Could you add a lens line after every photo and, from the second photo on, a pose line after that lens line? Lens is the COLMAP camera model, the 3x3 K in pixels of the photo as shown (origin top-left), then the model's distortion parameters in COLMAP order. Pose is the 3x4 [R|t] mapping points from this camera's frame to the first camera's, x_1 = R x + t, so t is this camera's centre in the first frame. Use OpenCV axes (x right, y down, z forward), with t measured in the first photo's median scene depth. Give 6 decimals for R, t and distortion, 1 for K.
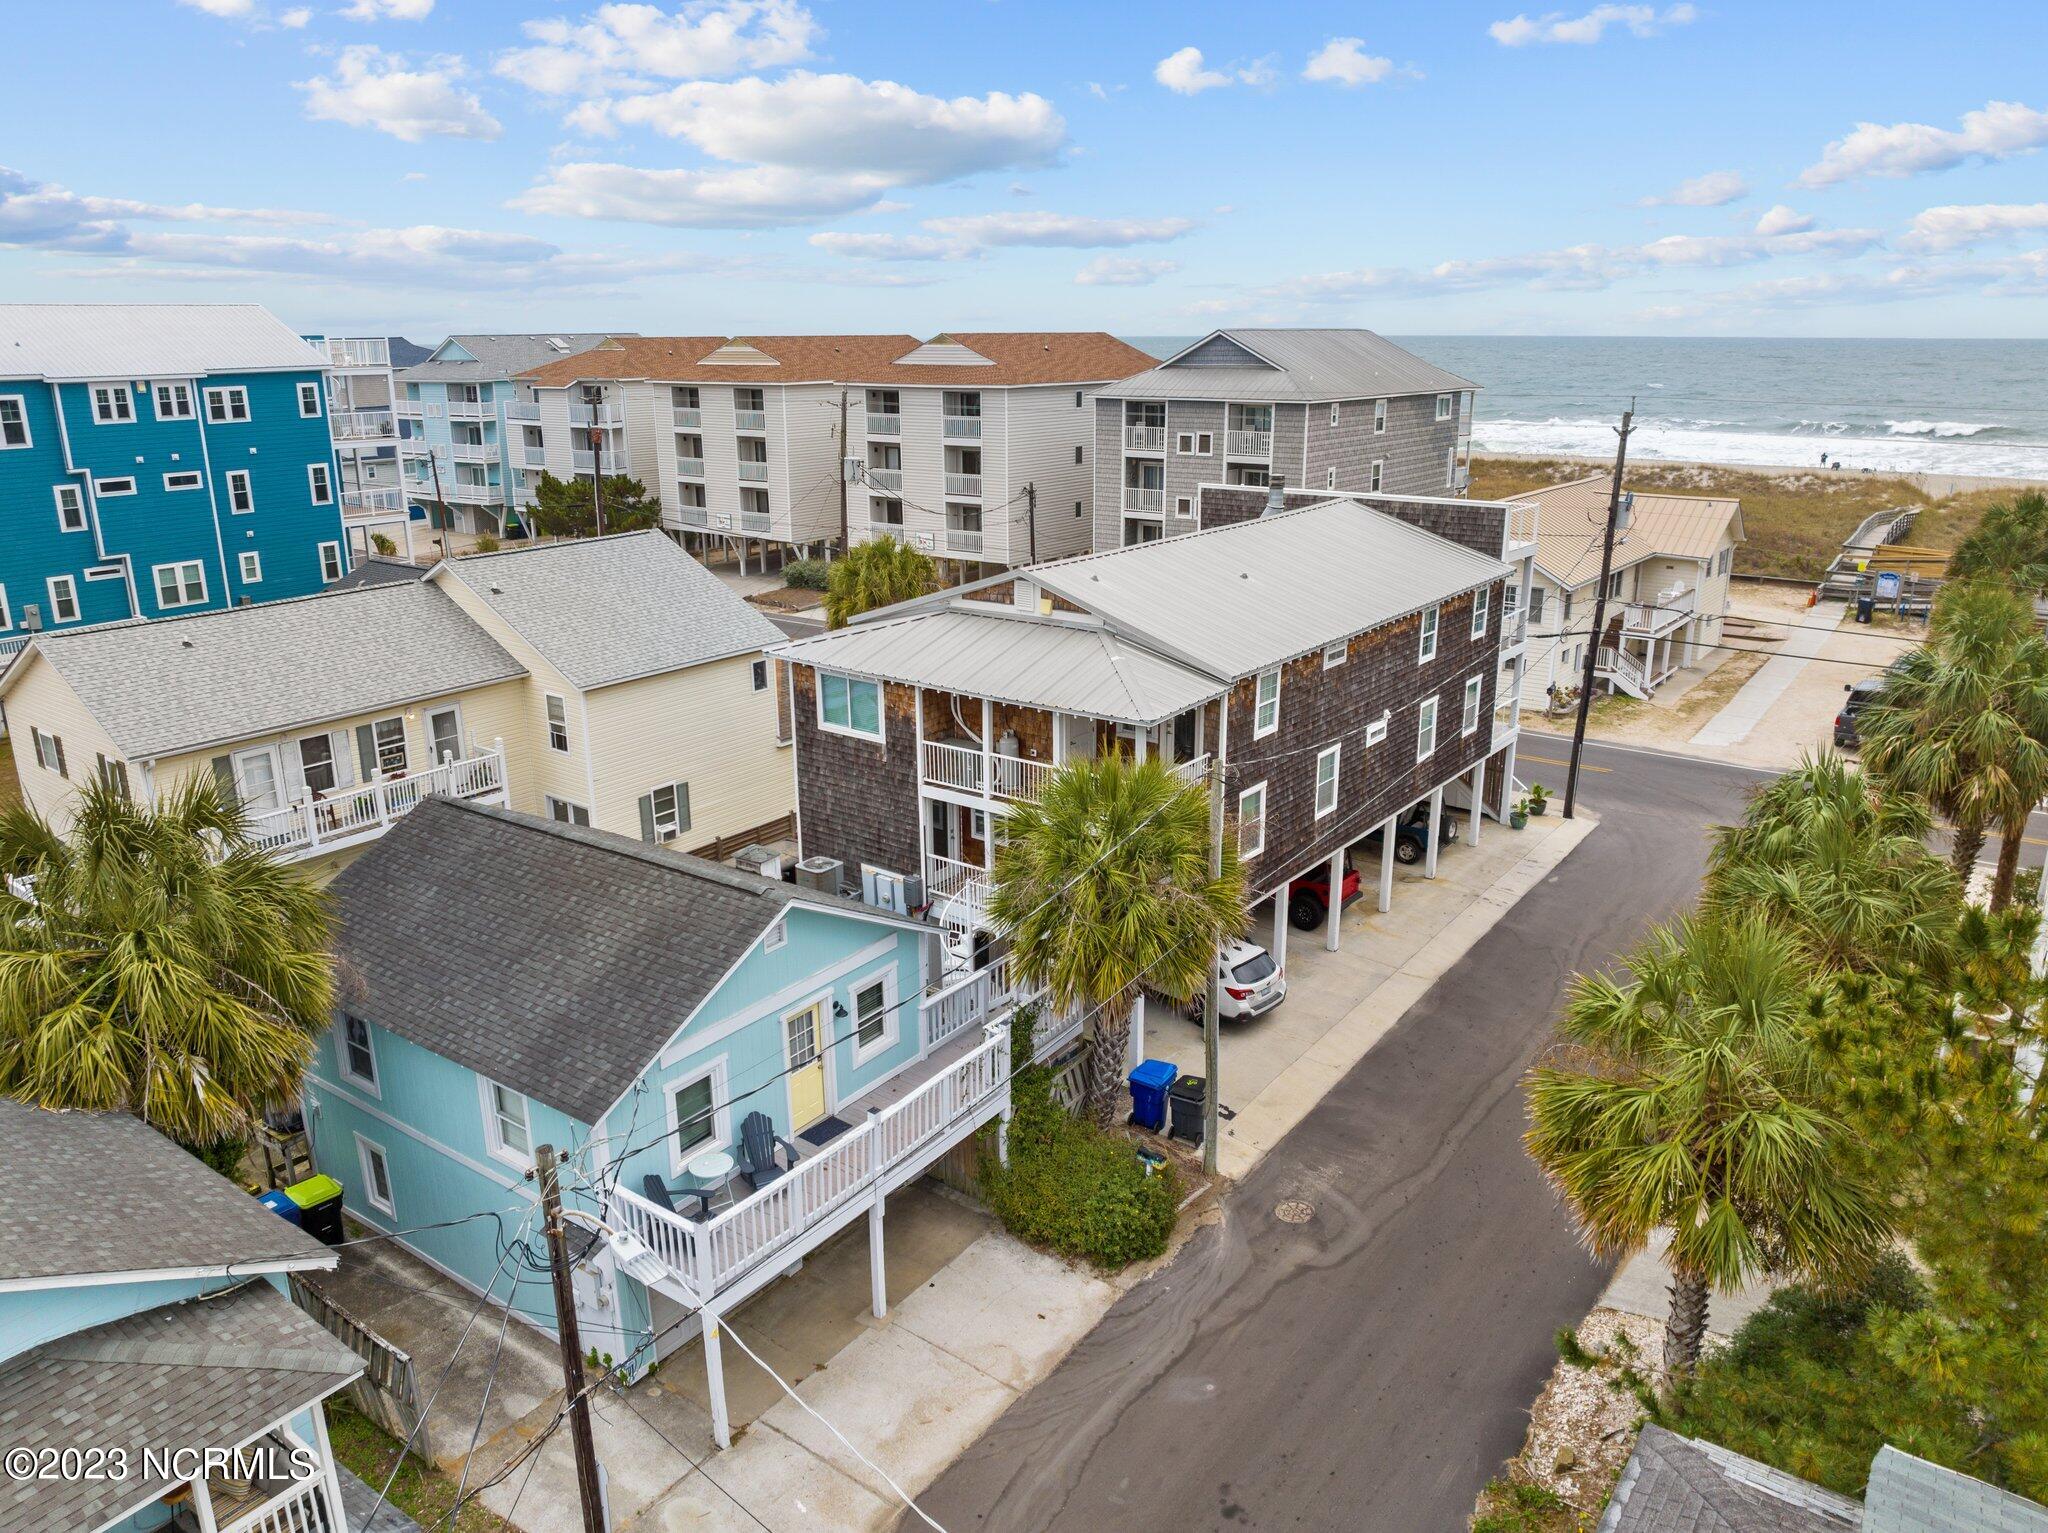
lens RADIAL K [[1448.9, 0, 1018.4], [0, 1448.9, 766.8], [0, 0, 1]] dist [-0.051816, 0.023504]
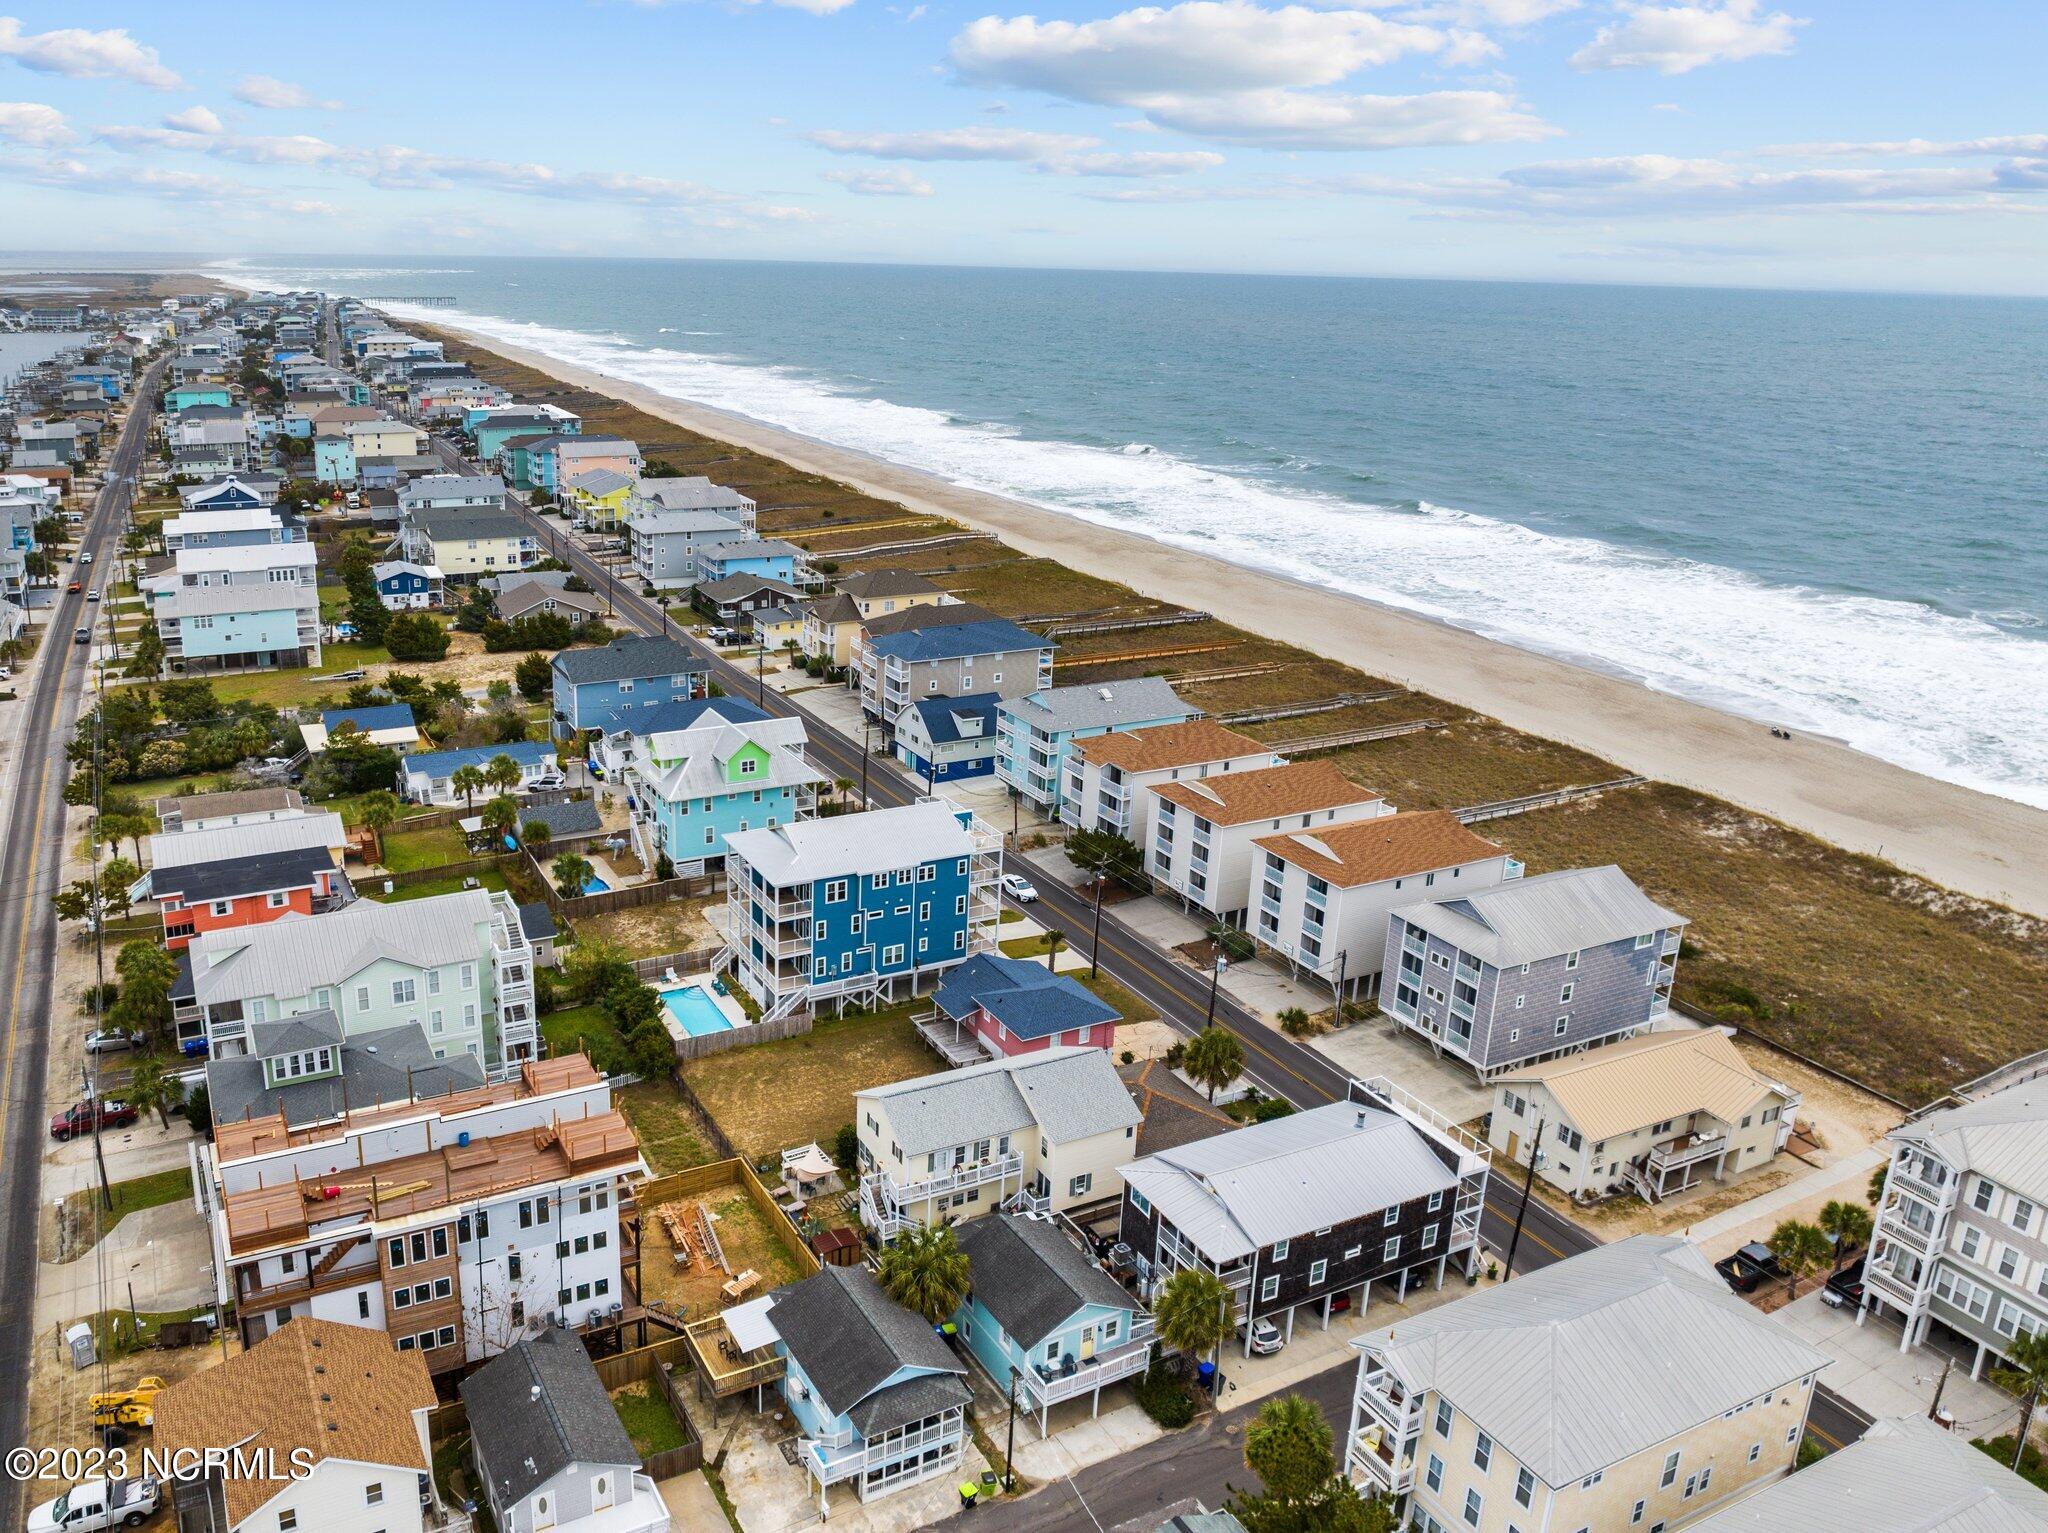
lens RADIAL K [[1521.2, 0, 863.1], [0, 1521.2, 770.1], [0, 0, 1]] dist [-0.025477, -0.010179]
pose [[0.887148, 0.170042, -0.429015, 0.307168], [-0.156419, 0.985408, 0.067116, -0.571277], [0.434167, 0.007564, 0.900800, -1.105052]]
